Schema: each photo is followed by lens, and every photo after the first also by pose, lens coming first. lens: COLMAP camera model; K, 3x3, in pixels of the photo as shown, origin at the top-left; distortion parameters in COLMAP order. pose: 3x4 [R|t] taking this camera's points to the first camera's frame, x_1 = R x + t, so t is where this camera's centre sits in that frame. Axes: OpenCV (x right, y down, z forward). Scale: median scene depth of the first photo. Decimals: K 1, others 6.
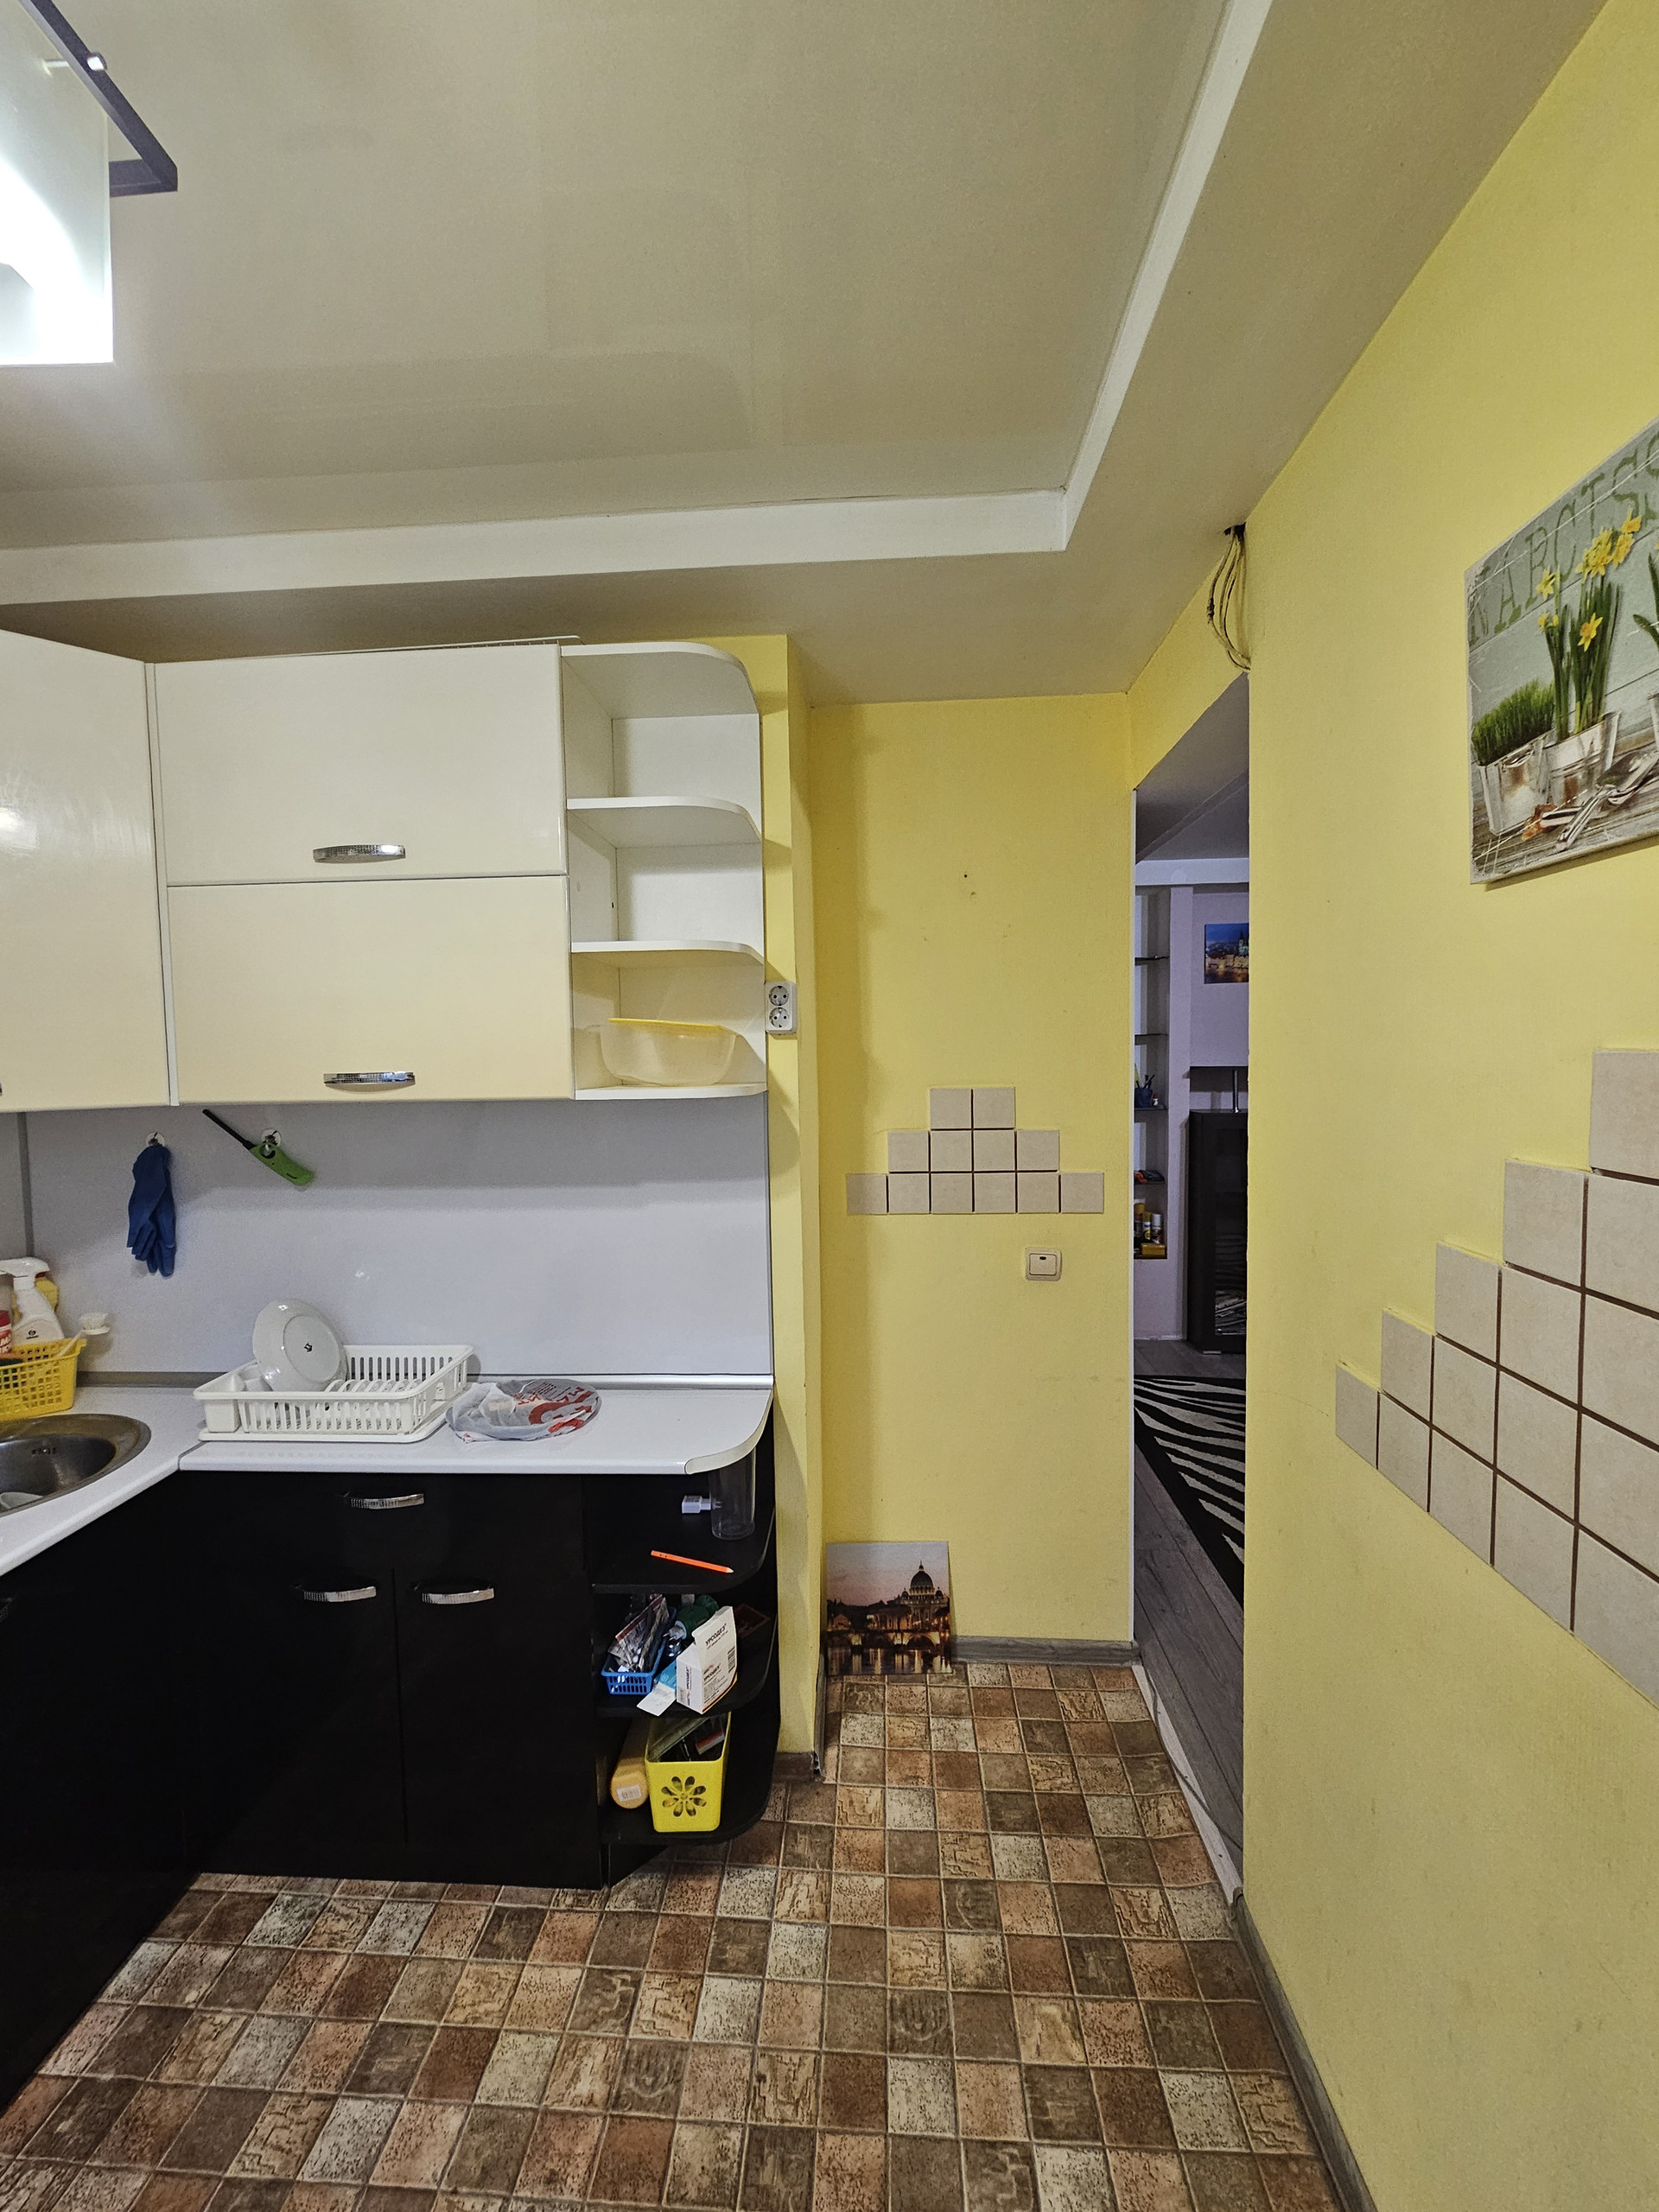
lens RADIAL K [[905.1, 0, 819.7], [0, 905.1, 1107.6], [0, 0, 1]] dist [-0.001479, 0.001266]
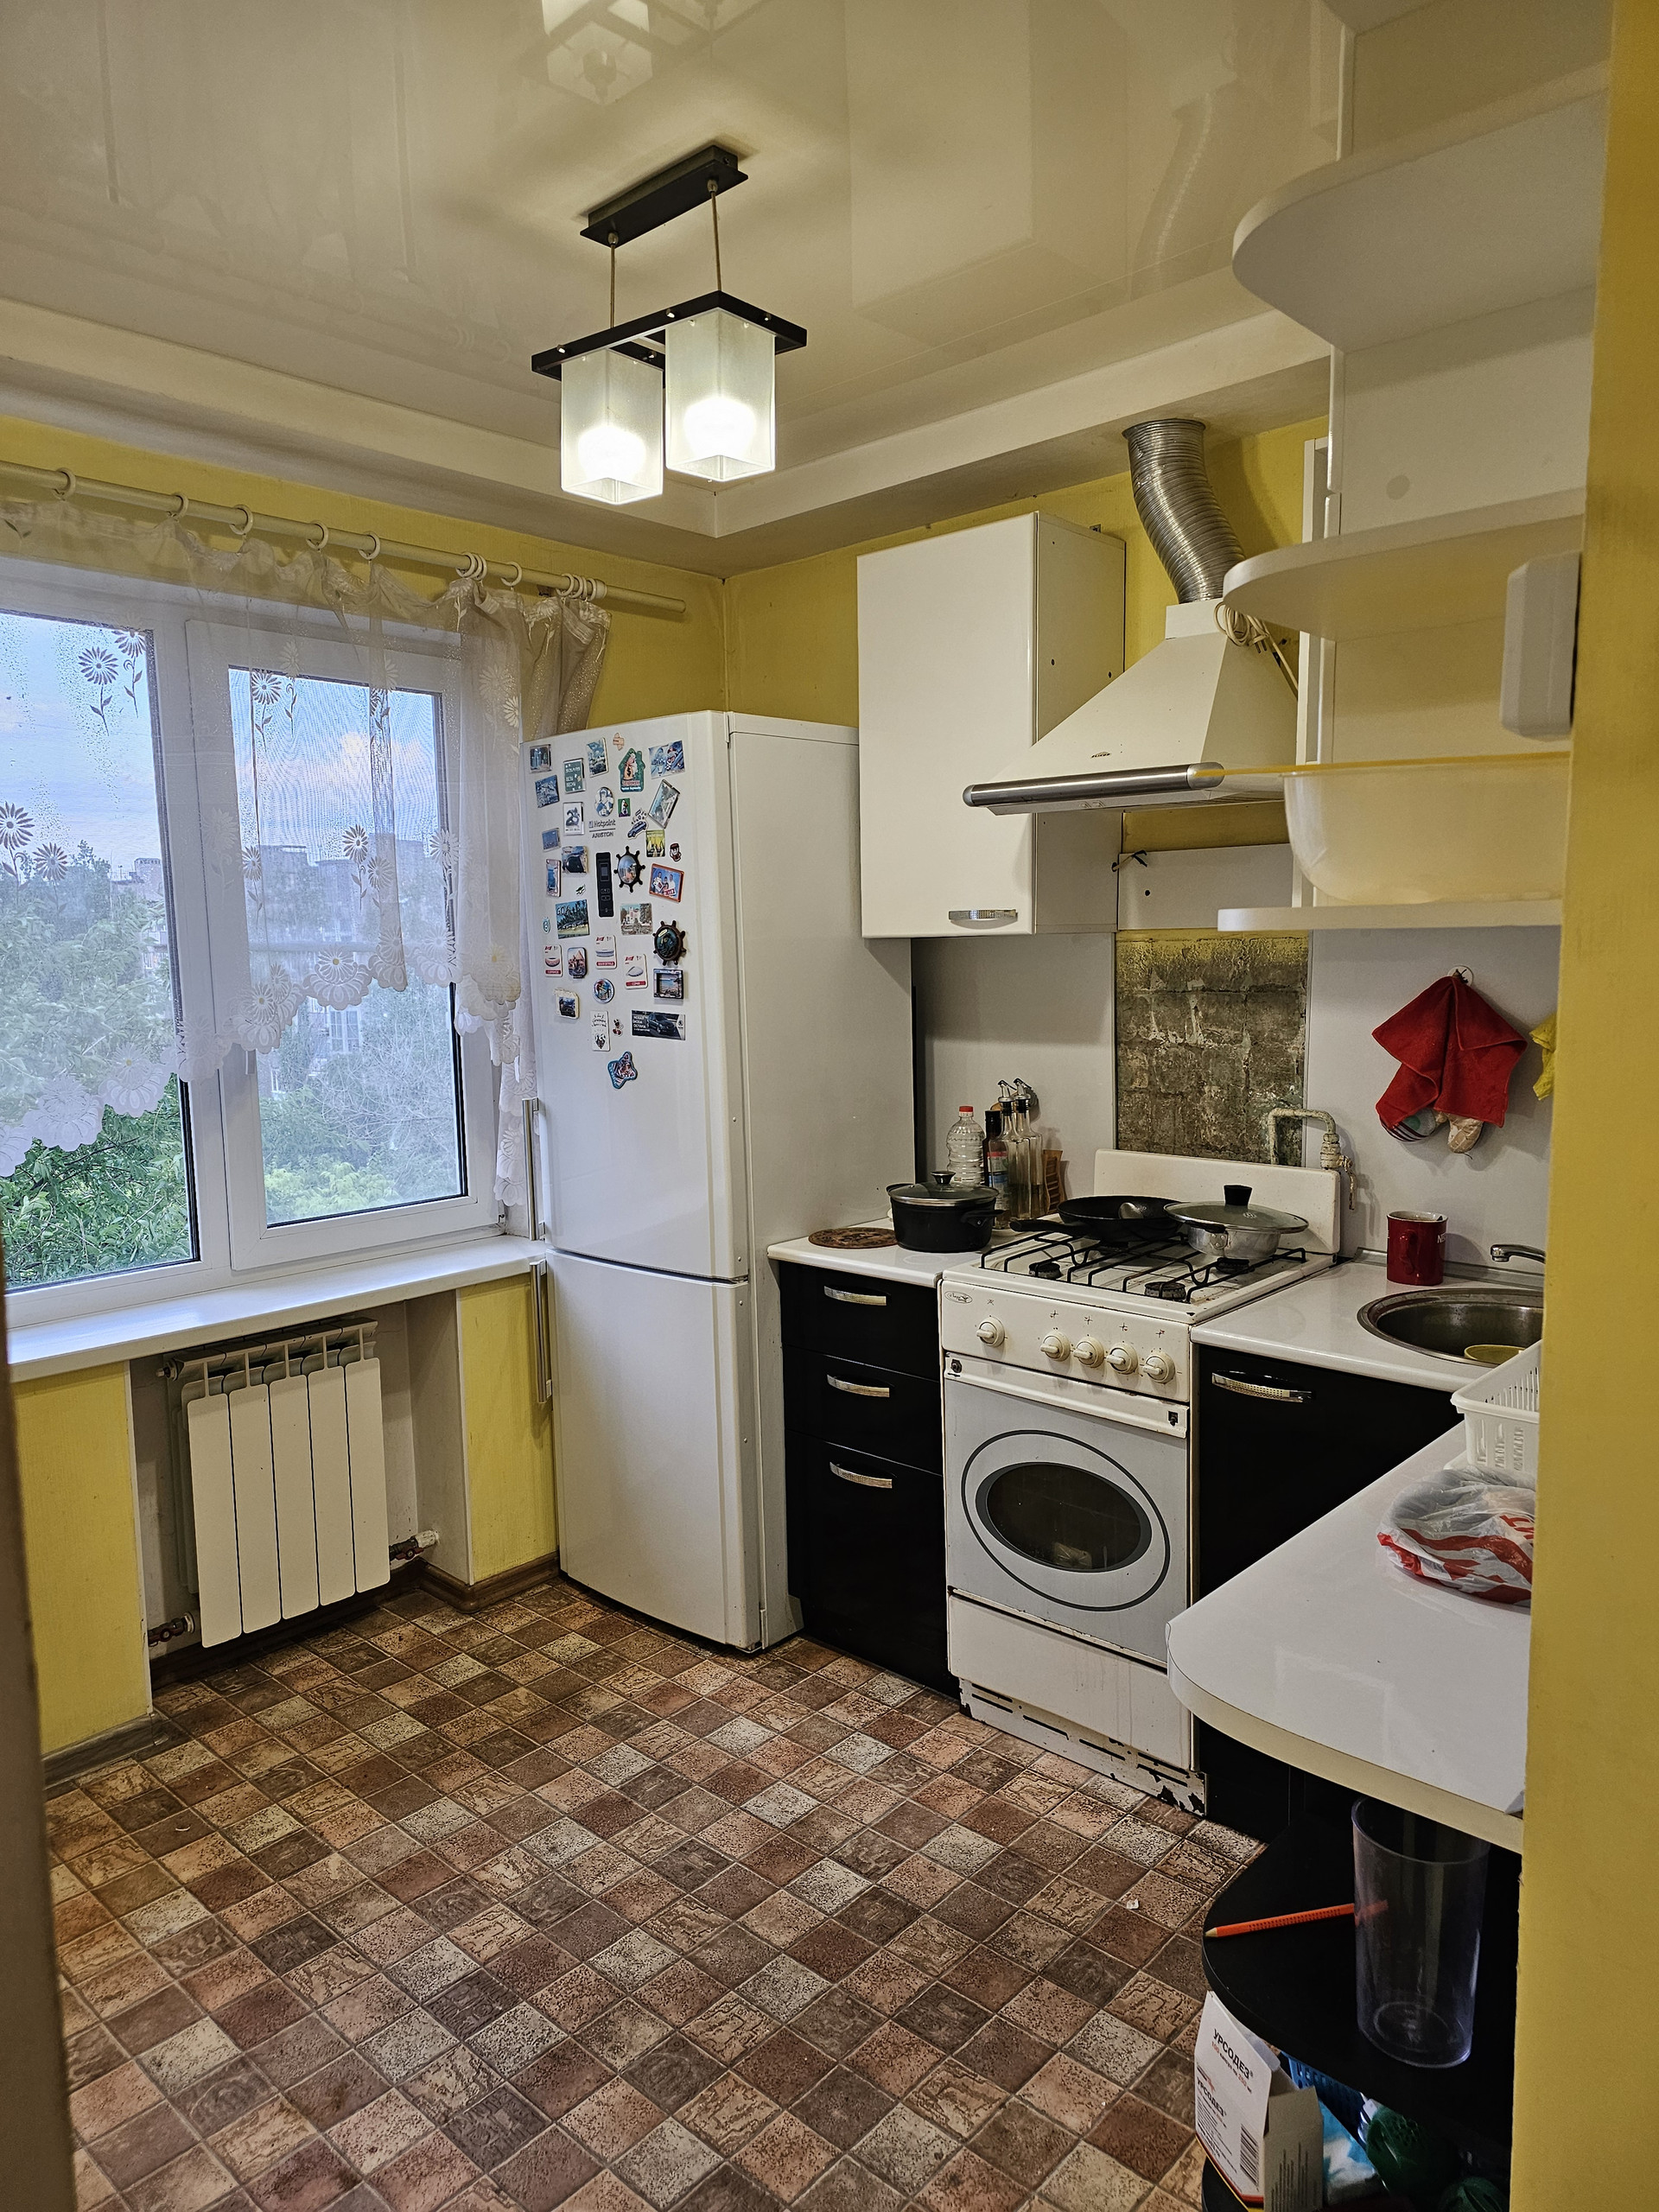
lens RADIAL K [[1470.6, 0, 826.6], [0, 1470.6, 1118.7], [0, 0, 1]] dist [0.063749, -0.056508]
pose [[-0.626744, 0.122131, -0.769595, 0.578303], [-0.018973, 0.984956, 0.171759, -0.039322], [0.778995, 0.122251, -0.614998, 1.275108]]
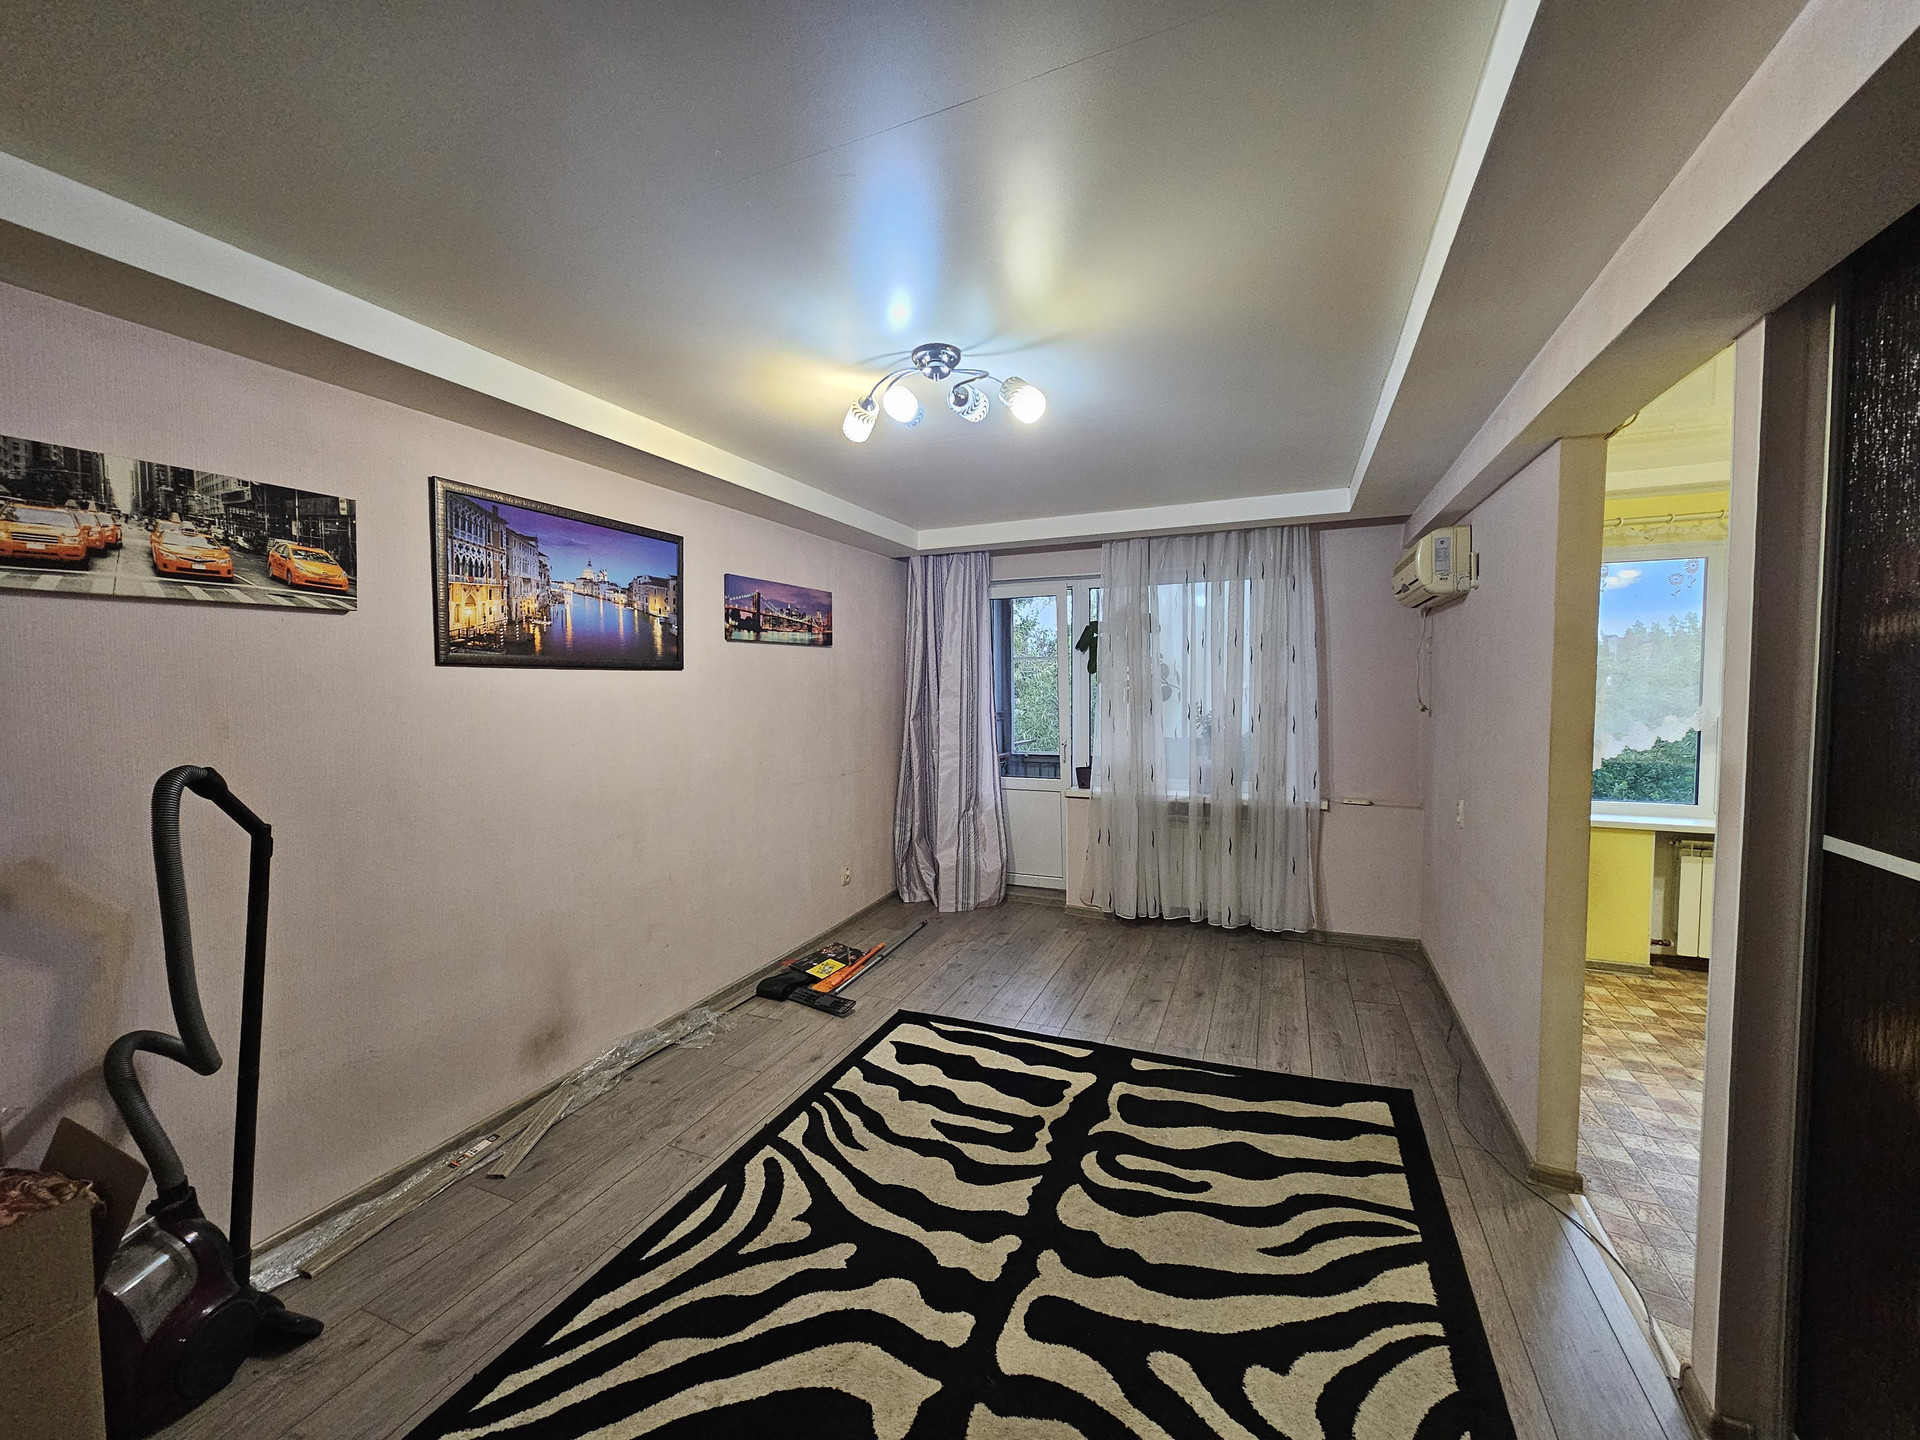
lens RADIAL K [[782.7, 0, 956.1], [0, 782.7, 725.0], [0, 0, 1]] dist [0.000567, 0.000744]
pose [[-0.944560, 0.008471, 0.328230, 1.041810], [0.046765, 0.992947, 0.108951, -0.152052], [-0.324992, 0.118260, -0.938294, 2.561869]]
